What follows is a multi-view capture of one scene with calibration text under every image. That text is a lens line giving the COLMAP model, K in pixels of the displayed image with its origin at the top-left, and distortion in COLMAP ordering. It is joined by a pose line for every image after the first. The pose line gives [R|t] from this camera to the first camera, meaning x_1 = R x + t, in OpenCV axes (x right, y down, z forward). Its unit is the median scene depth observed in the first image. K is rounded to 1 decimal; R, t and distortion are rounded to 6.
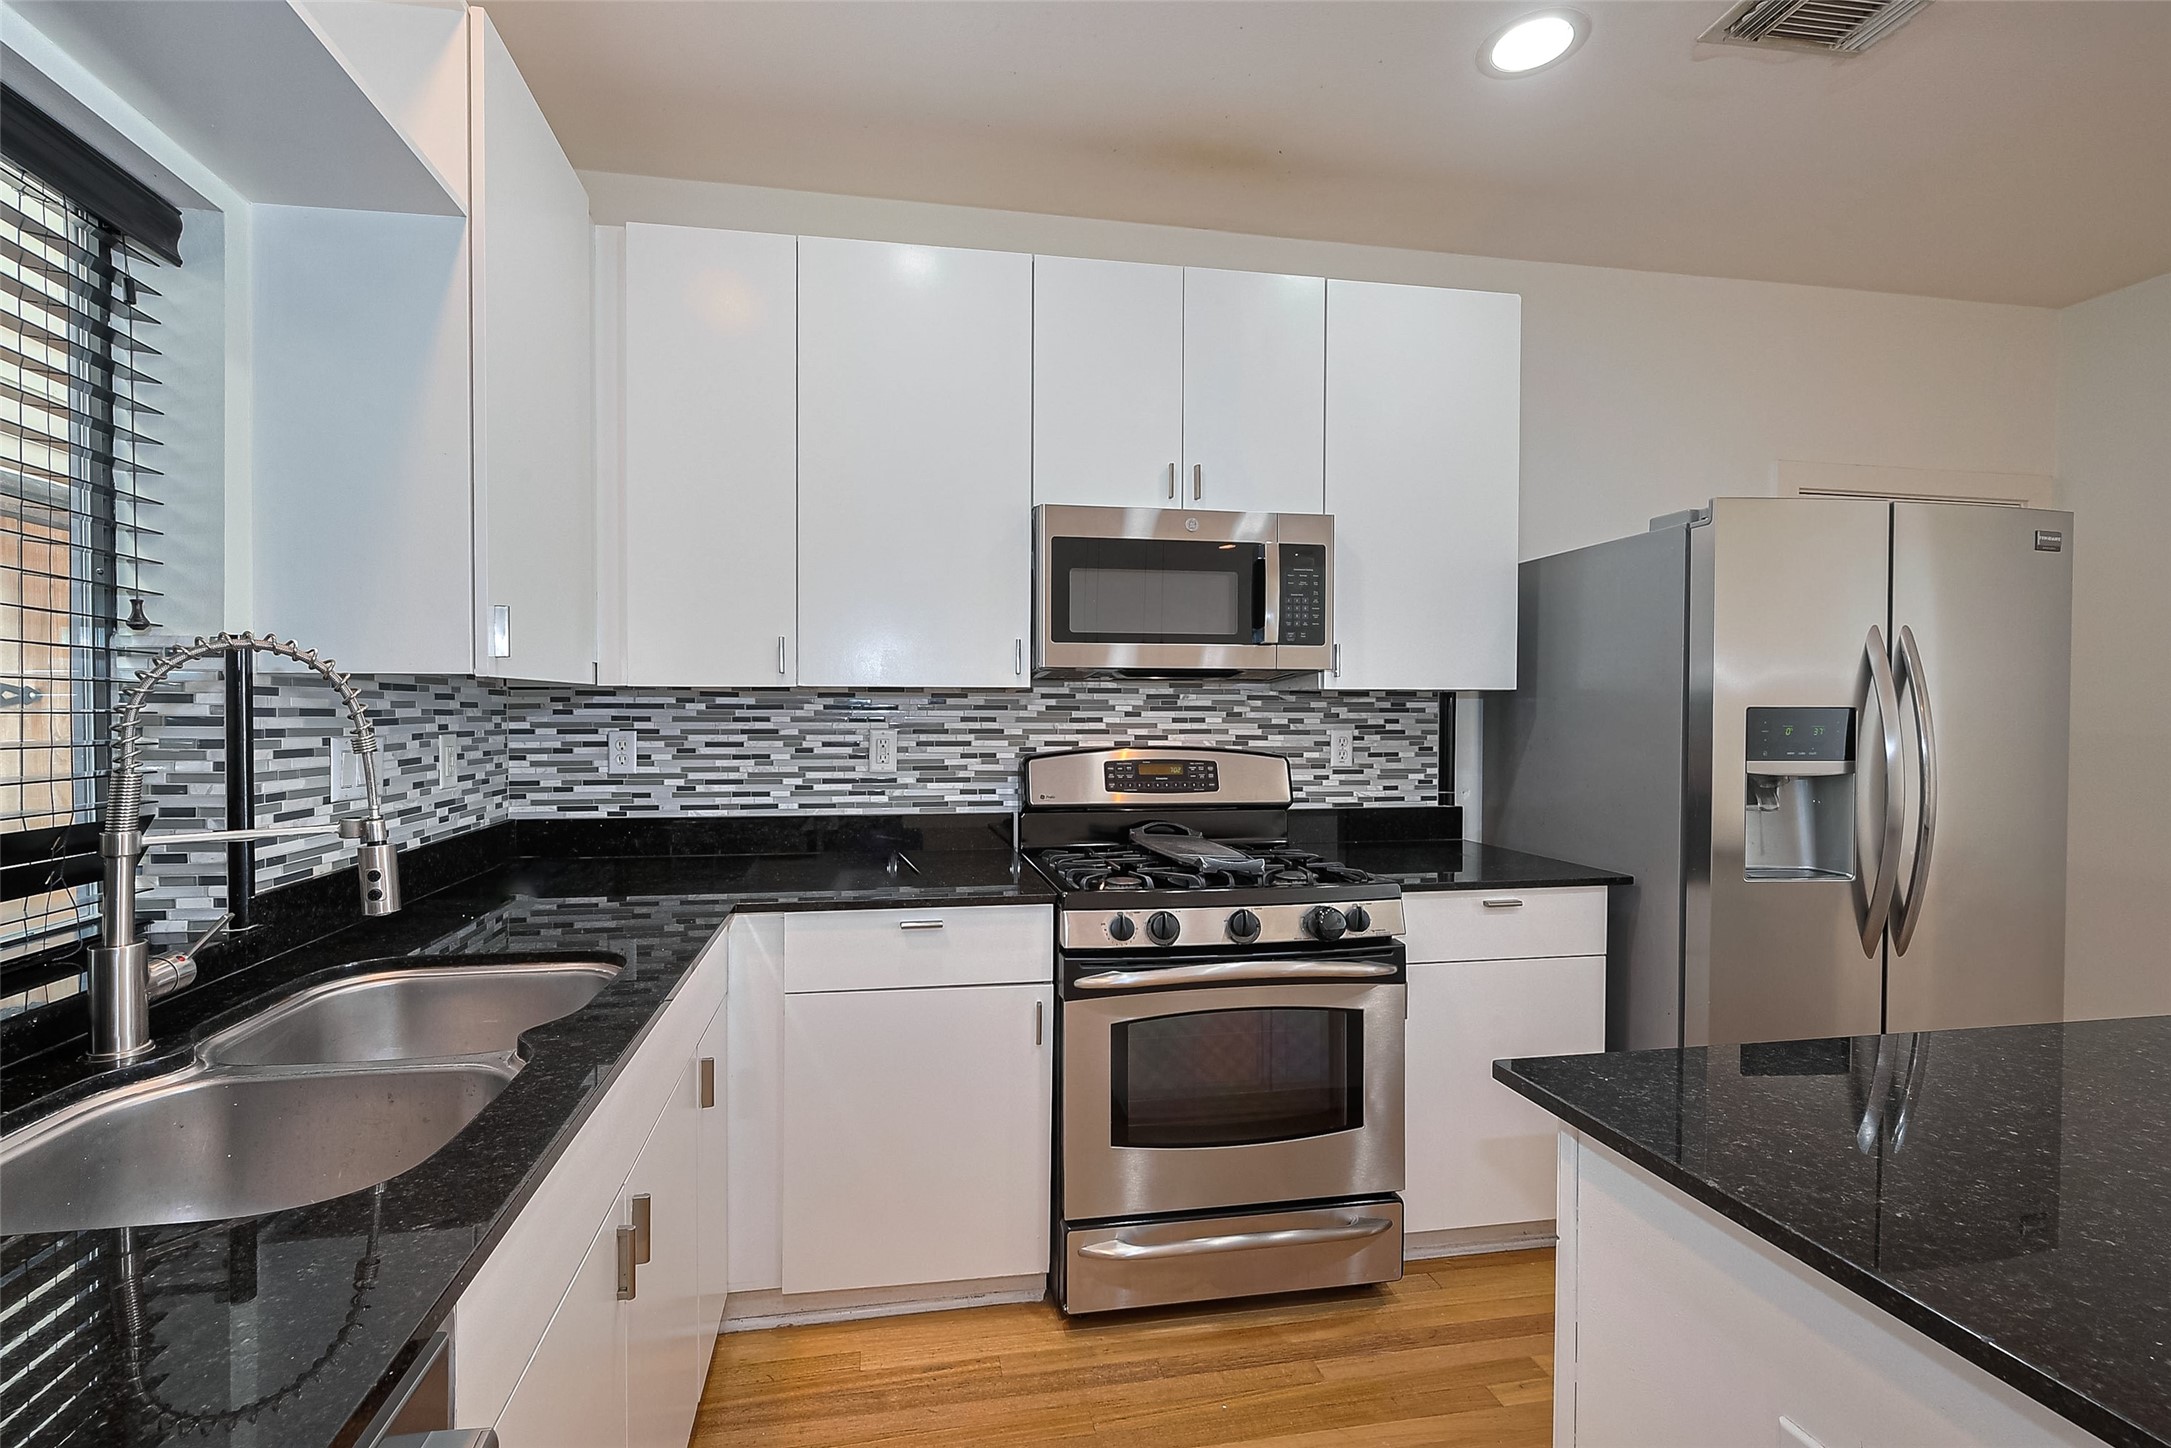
lens RADIAL K [[913.1, 0, 1016.5], [0, 913.1, 721.9], [0, 0, 1]] dist [0.004552, -0.001197]
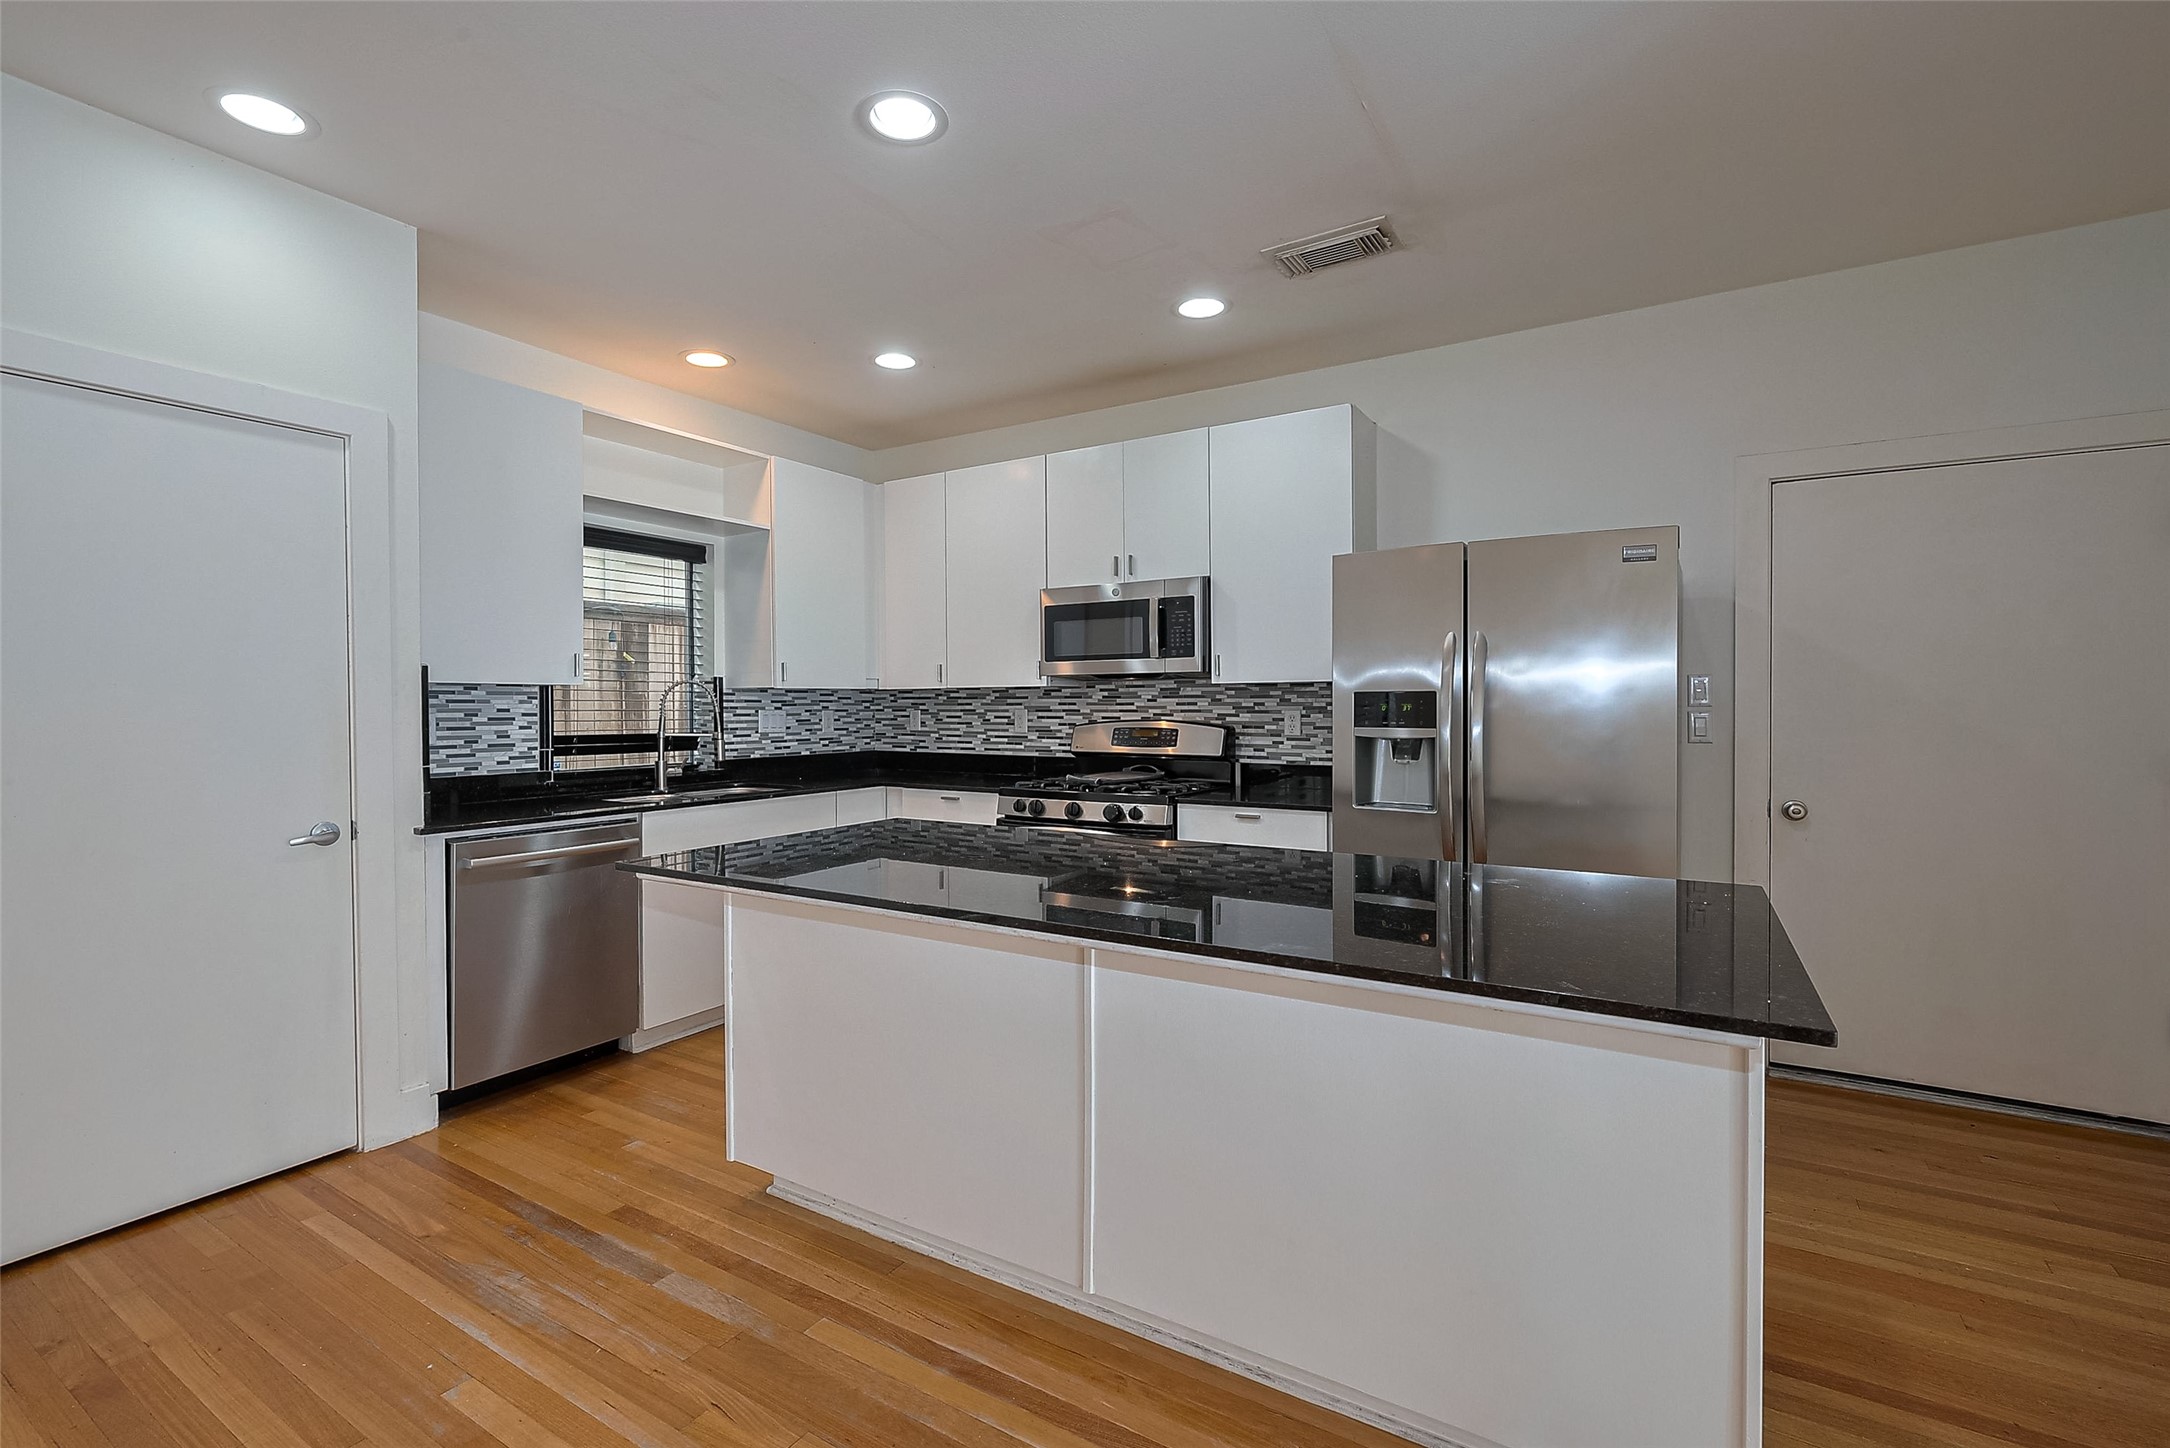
lens RADIAL K [[948.3, 0, 1099.3], [0, 948.3, 720.3], [0, 0, 1]] dist [-0.000105, 0.002133]
pose [[0.775012, 0.005425, -0.631923, 1.209394], [-0.002914, 0.999983, 0.005011, 0.021221], [0.631940, -0.002042, 0.775015, -0.372457]]
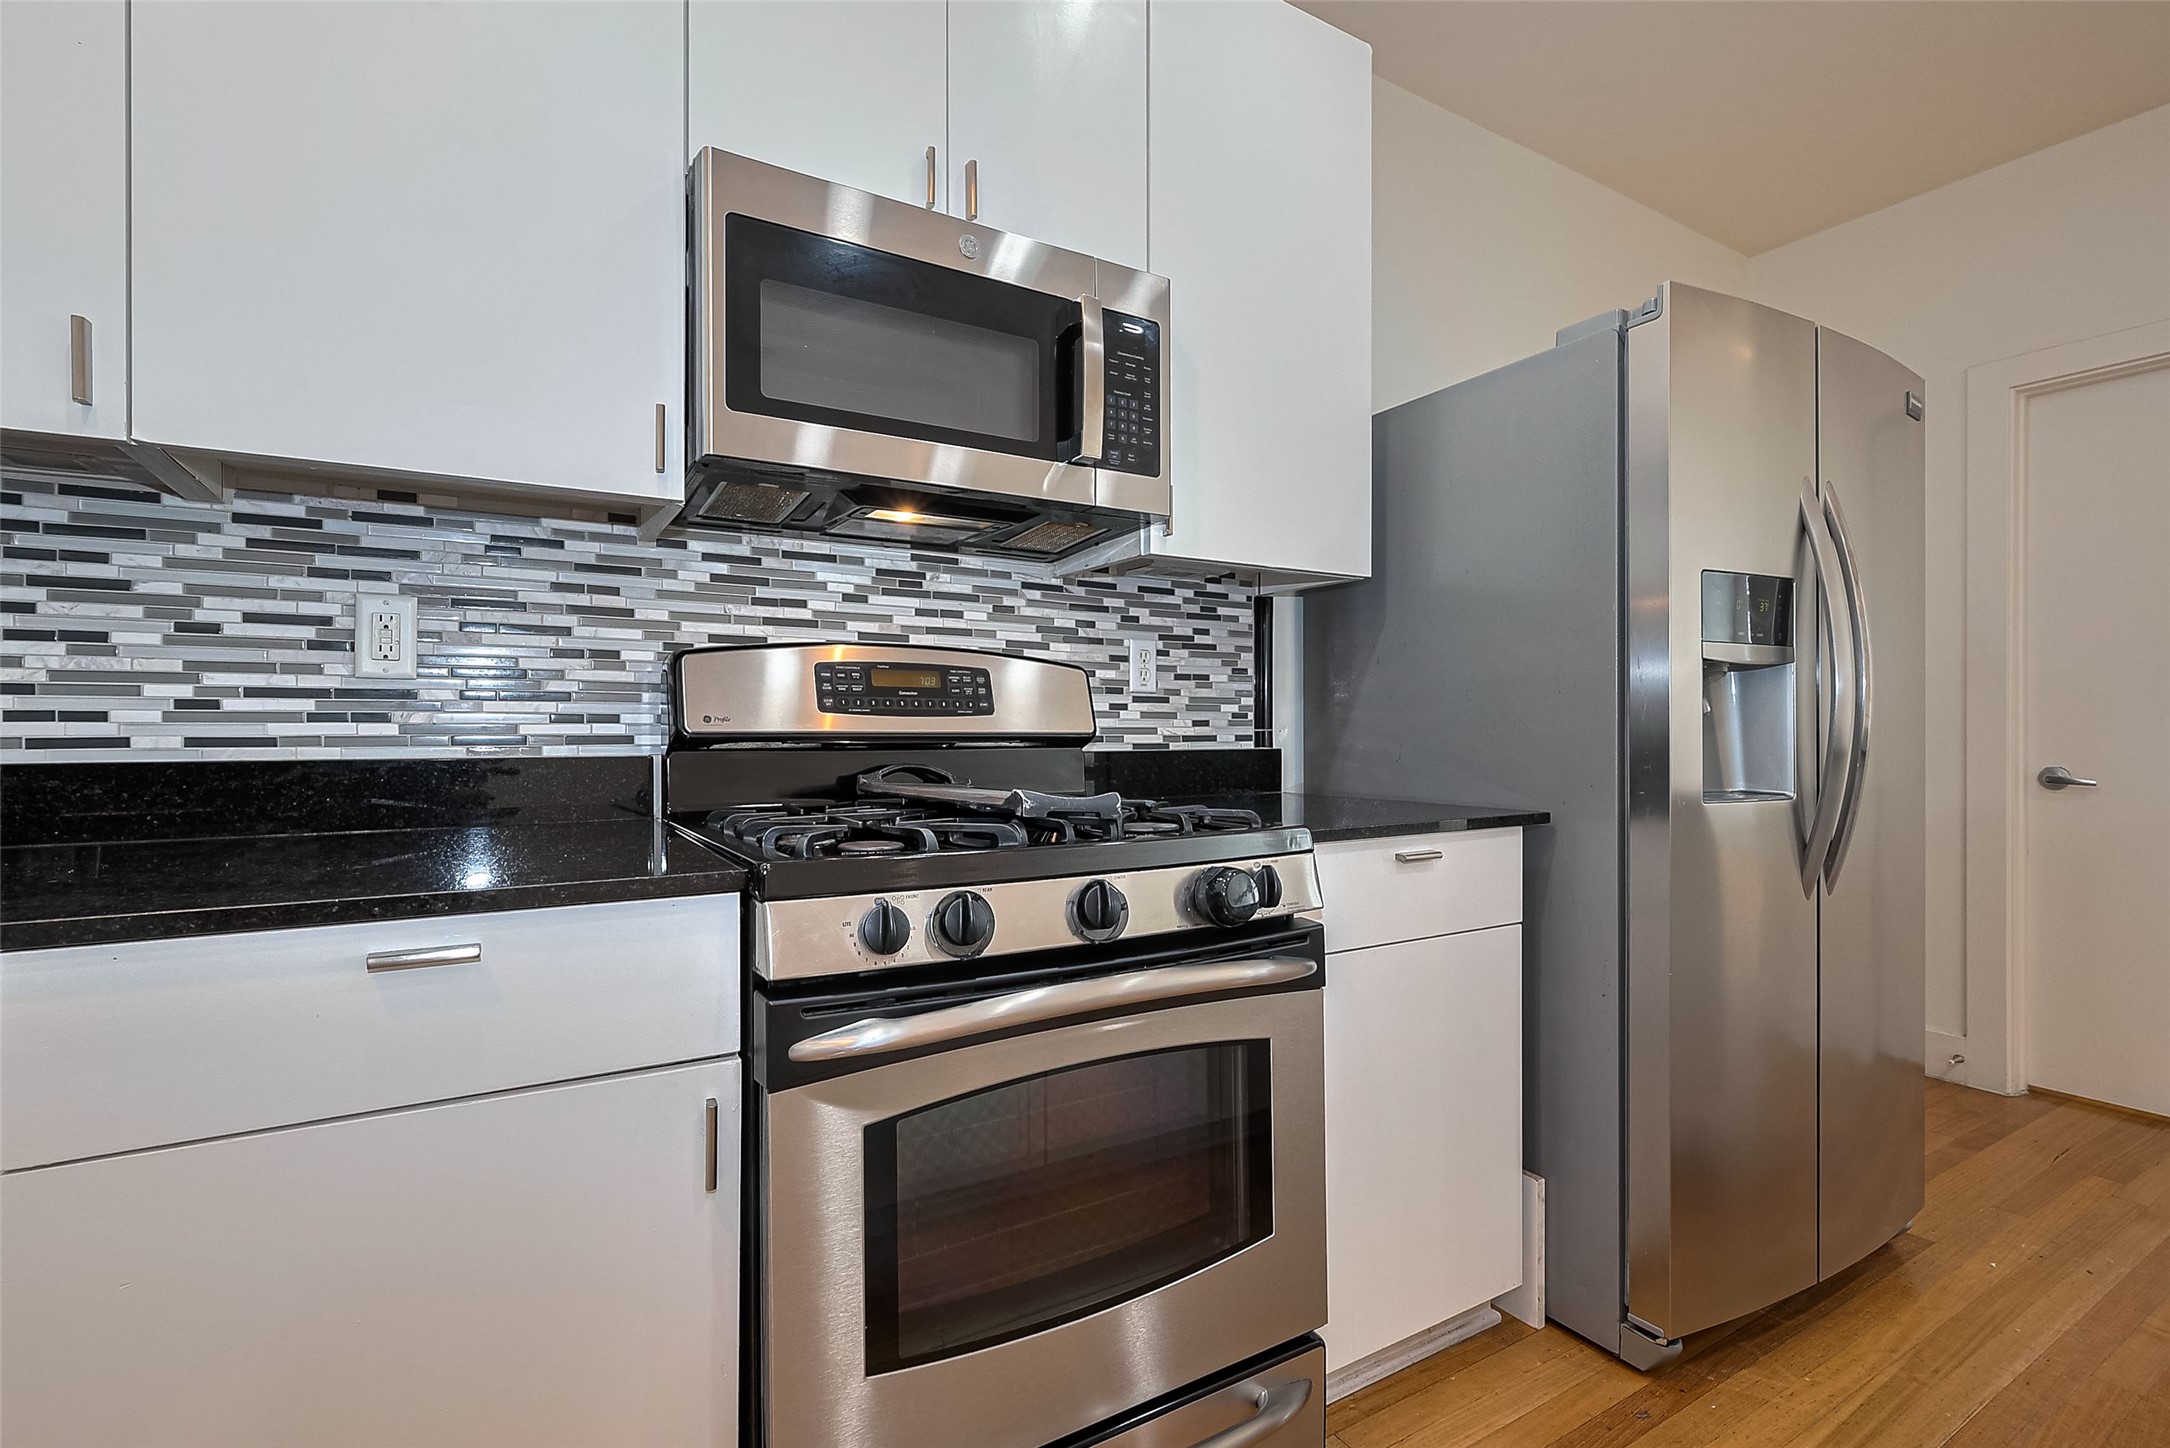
lens RADIAL K [[948.3, 0, 984.9], [0, 948.3, 734.2], [0, 0, 1]] dist [-0.000105, 0.002133]
pose [[0.946579, -0.007758, 0.322379, 0.001998], [0.010415, 0.999925, -0.006517, 0.098423], [-0.322304, 0.009526, 0.946588, 0.394175]]
